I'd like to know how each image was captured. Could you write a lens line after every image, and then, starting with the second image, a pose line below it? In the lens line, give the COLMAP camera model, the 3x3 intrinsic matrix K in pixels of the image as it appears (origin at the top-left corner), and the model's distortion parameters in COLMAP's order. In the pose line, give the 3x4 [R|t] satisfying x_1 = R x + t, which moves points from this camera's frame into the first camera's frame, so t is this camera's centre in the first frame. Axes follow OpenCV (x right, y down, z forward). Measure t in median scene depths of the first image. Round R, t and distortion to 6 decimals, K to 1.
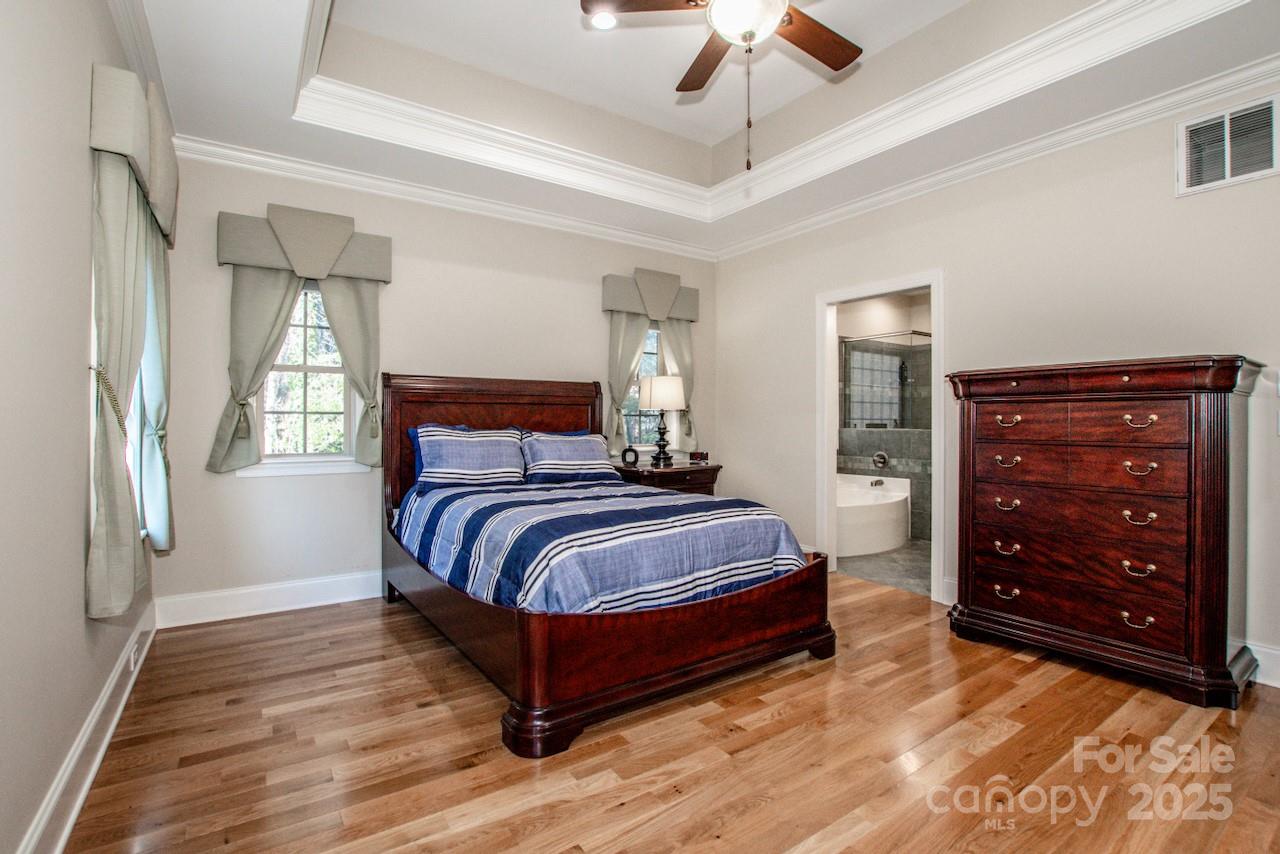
lens RADIAL K [[580.0, 0, 640.0], [0, 580.0, 427.0], [0, 0, 1]] dist [-0.029562, 0.000152]
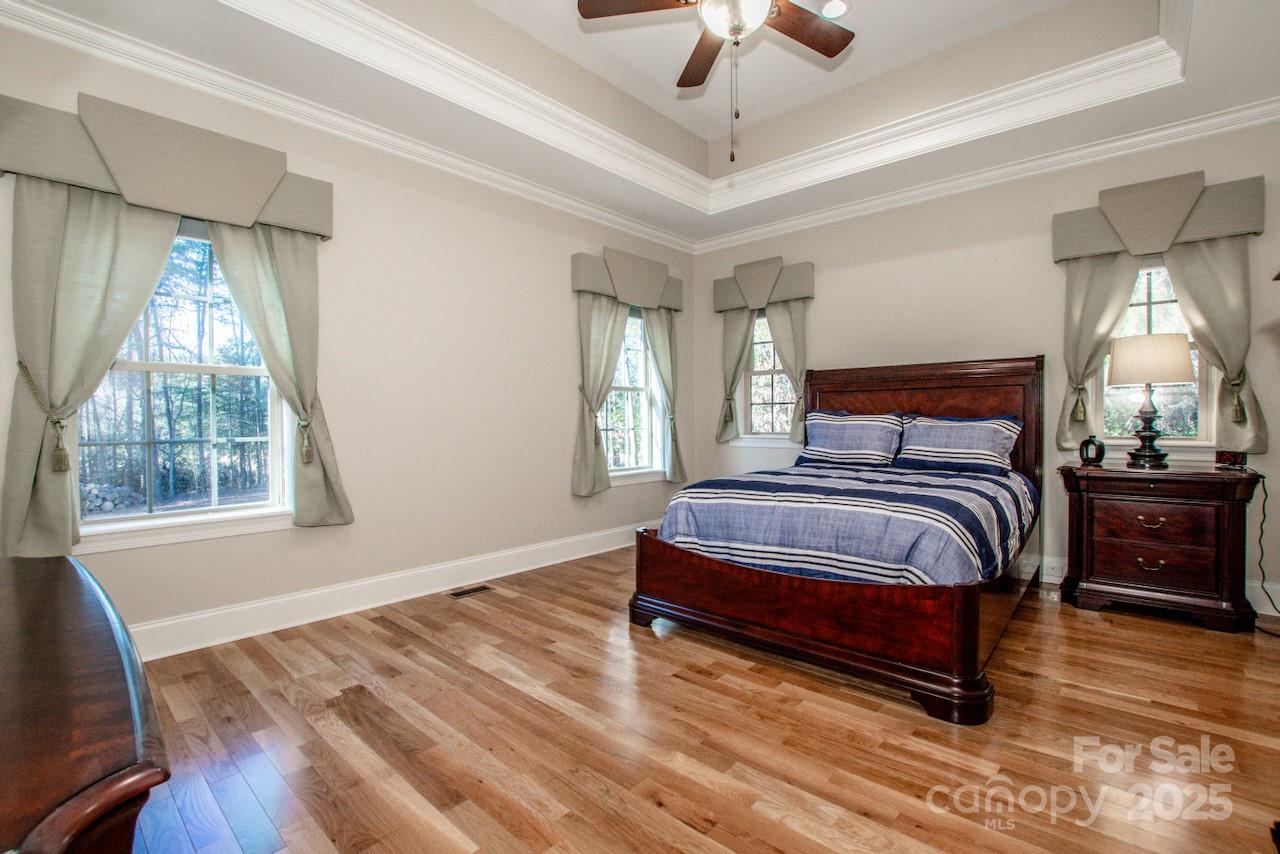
lens RADIAL K [[567.1, 0, 642.3], [0, 567.1, 457.1], [0, 0, 1]] dist [-0.059938, 0.000164]
pose [[0.235768, 0.057993, -0.970077, 0.680625], [0.000752, 0.998207, 0.059858, 0.021774], [0.971809, -0.014842, 0.235302, 0.359485]]
